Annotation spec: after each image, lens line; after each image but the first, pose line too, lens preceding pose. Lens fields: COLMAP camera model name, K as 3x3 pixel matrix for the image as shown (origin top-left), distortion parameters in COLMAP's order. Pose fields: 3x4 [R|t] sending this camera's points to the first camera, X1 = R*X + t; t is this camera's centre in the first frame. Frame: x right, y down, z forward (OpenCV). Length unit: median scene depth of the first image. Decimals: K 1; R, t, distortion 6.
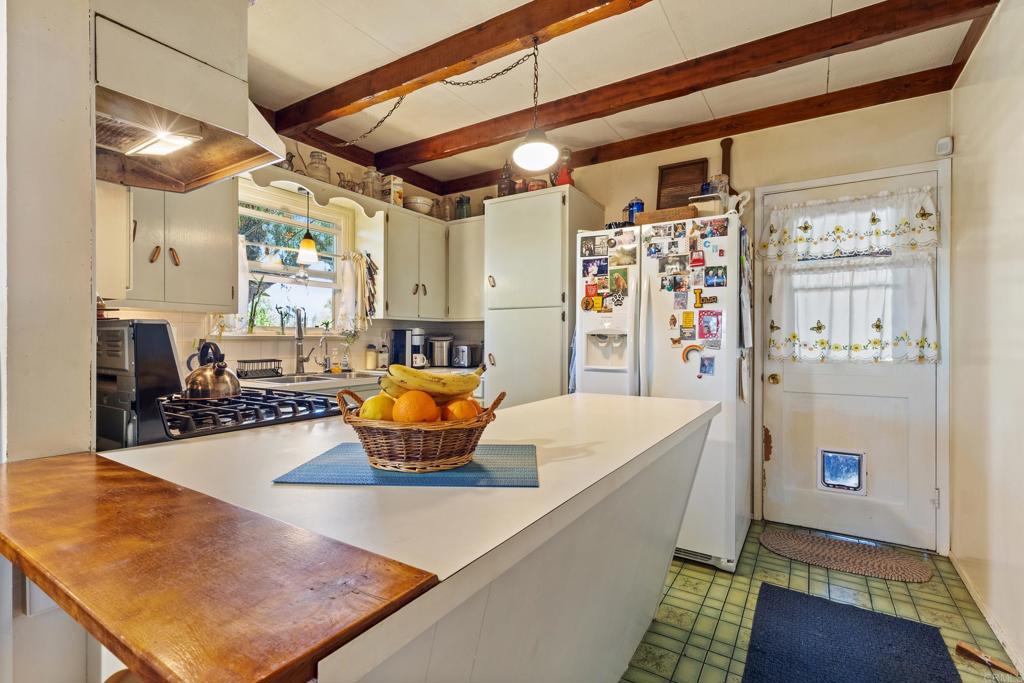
lens RADIAL K [[479.8, 0, 511.1], [0, 479.8, 338.8], [0, 0, 1]] dist [0.006266, 0.001289]
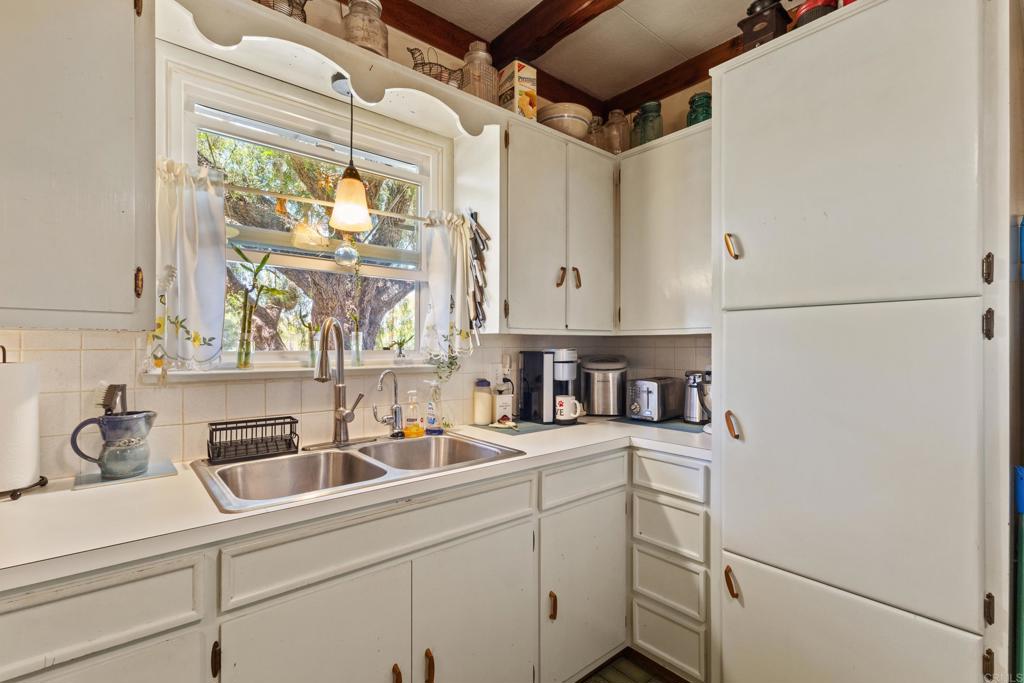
lens RADIAL K [[479.8, 0, 510.9], [0, 479.8, 342.8], [0, 0, 1]] dist [0.006266, 0.001289]
pose [[0.956568, -0.003781, -0.291484, -0.098764], [0.001562, 0.999968, -0.007845, -0.026342], [0.291505, 0.007049, 0.956543, 0.485403]]
